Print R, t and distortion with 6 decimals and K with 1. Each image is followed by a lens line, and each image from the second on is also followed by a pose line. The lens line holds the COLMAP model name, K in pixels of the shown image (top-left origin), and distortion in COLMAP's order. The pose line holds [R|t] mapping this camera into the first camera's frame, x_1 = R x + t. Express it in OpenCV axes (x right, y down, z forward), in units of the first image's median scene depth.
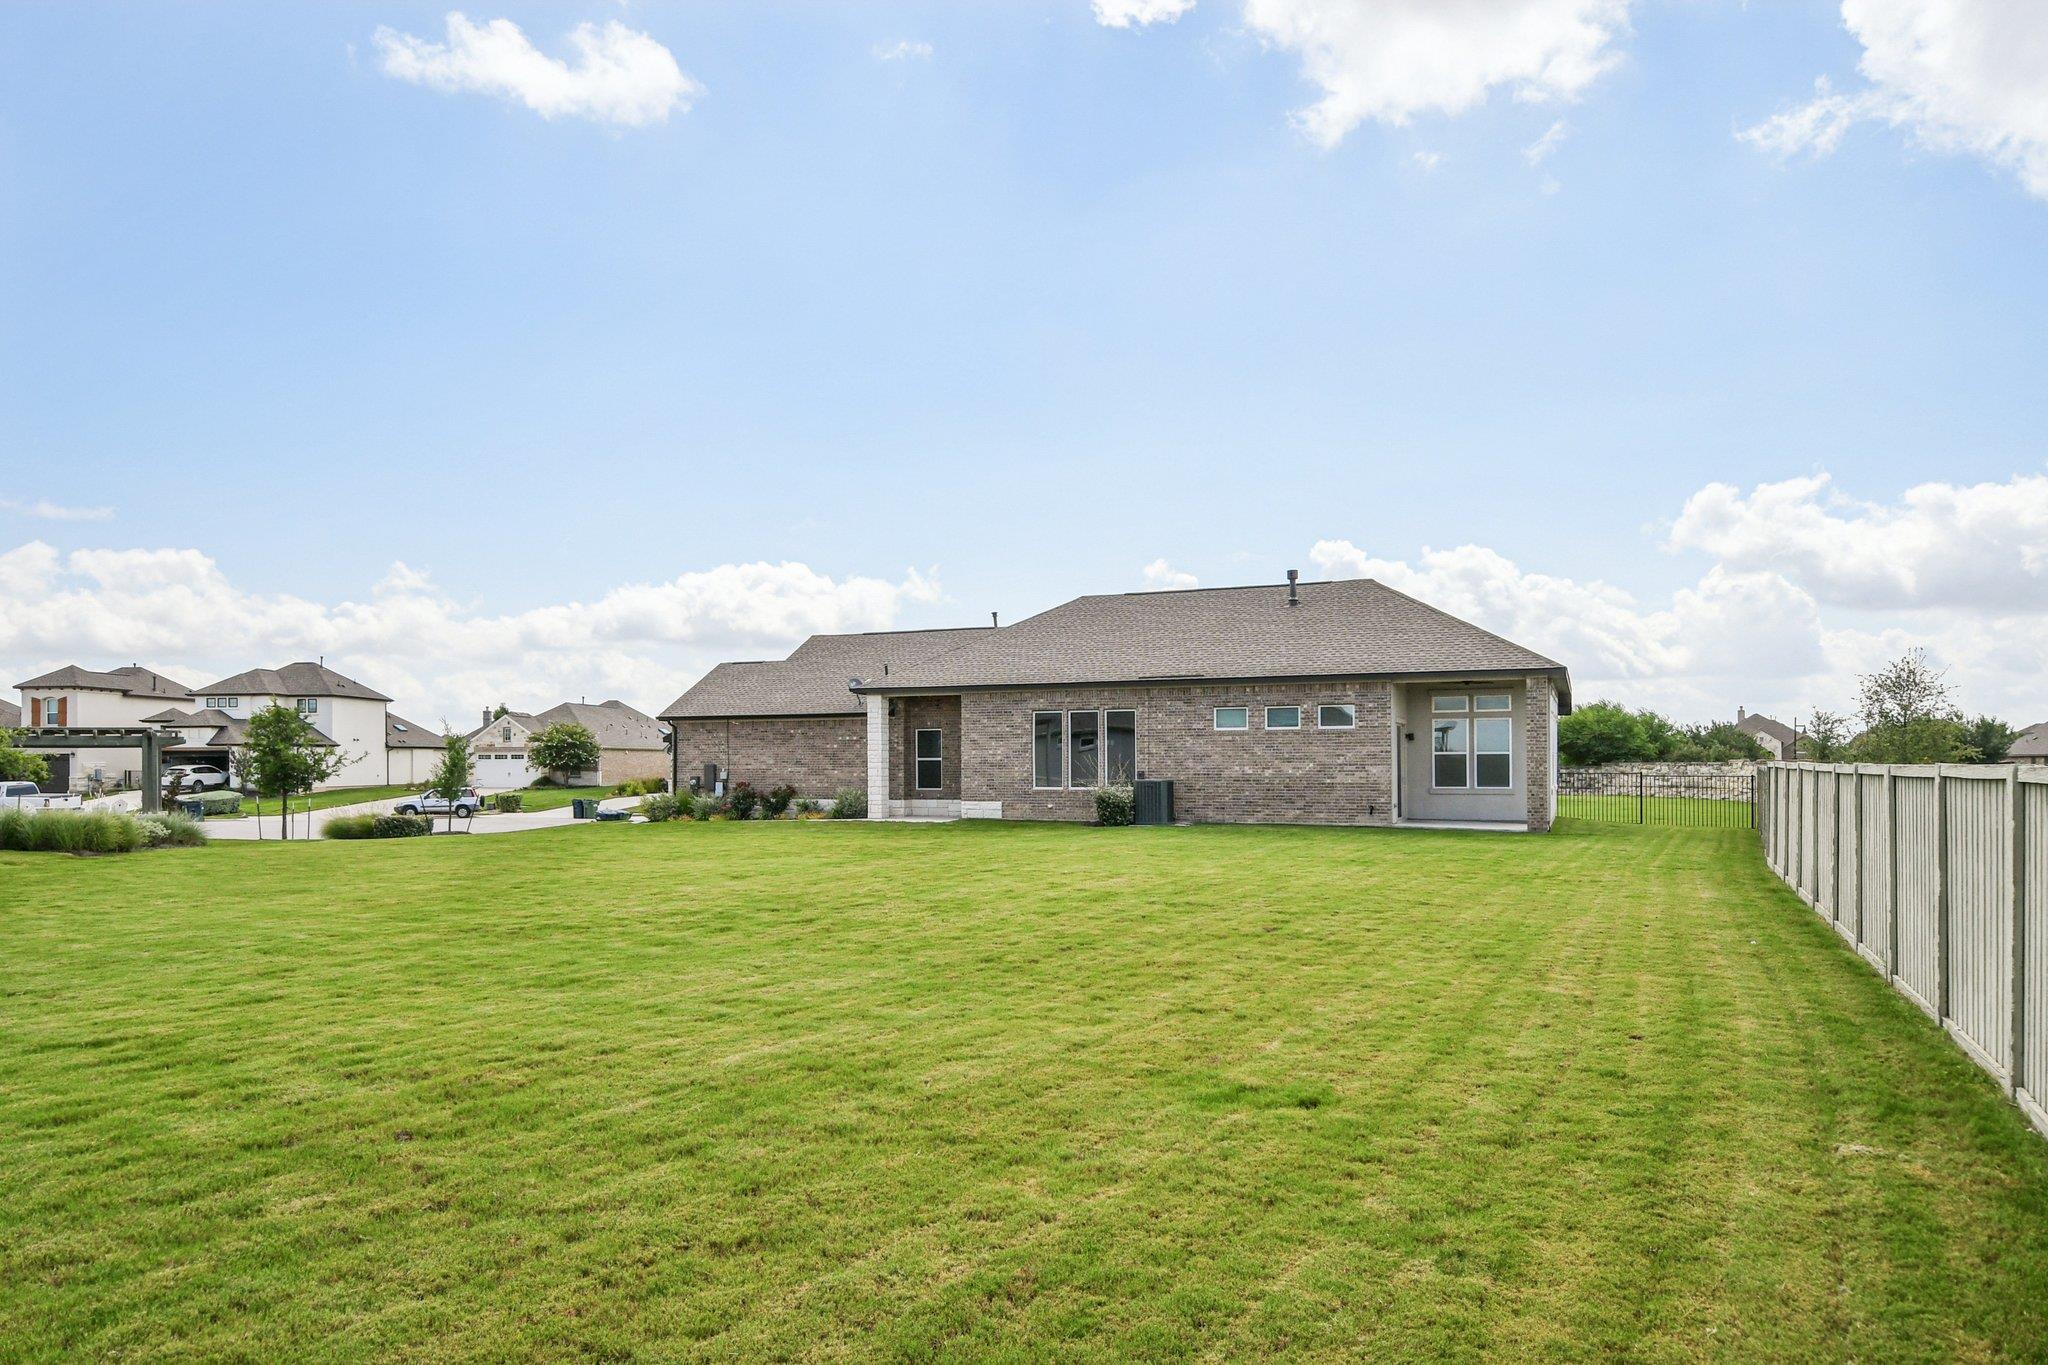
lens RADIAL K [[1307.6, 0, 1023.5], [0, 1307.6, 696.7], [0, 0, 1]] dist [-0.009712, 0.000976]
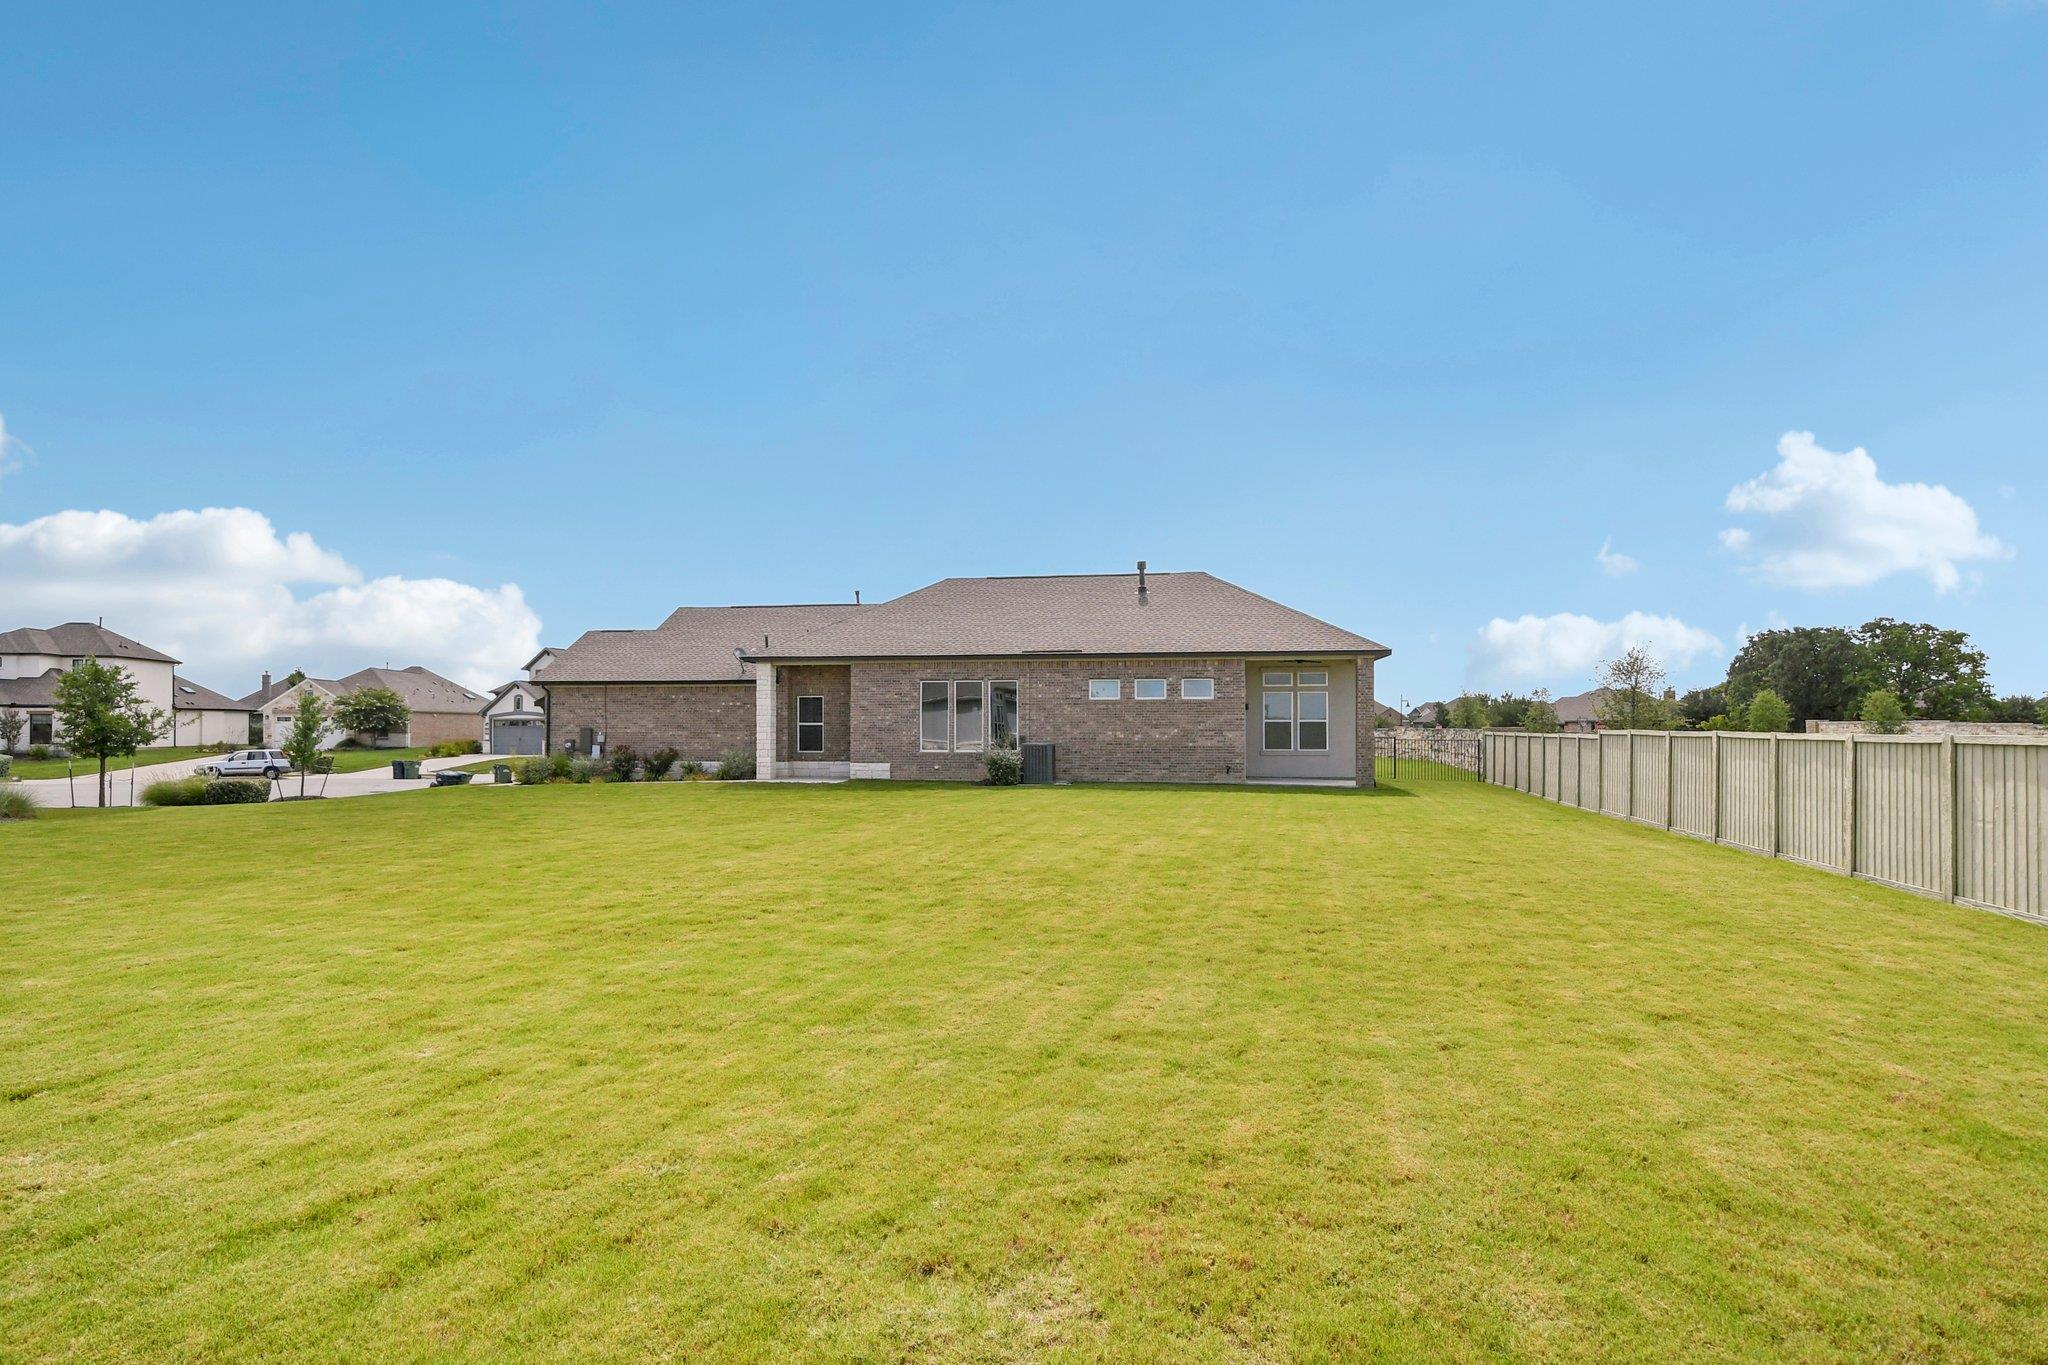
lens RADIAL K [[1070.6, 0, 1024.8], [0, 1070.6, 670.3], [0, 0, 1]] dist [-0.002977, -0.000261]
pose [[0.970847, 0.015897, 0.239171, -0.115040], [-0.015449, 0.999874, -0.003749, 0.004193], [-0.239201, -0.000055, 0.970970, 0.100953]]
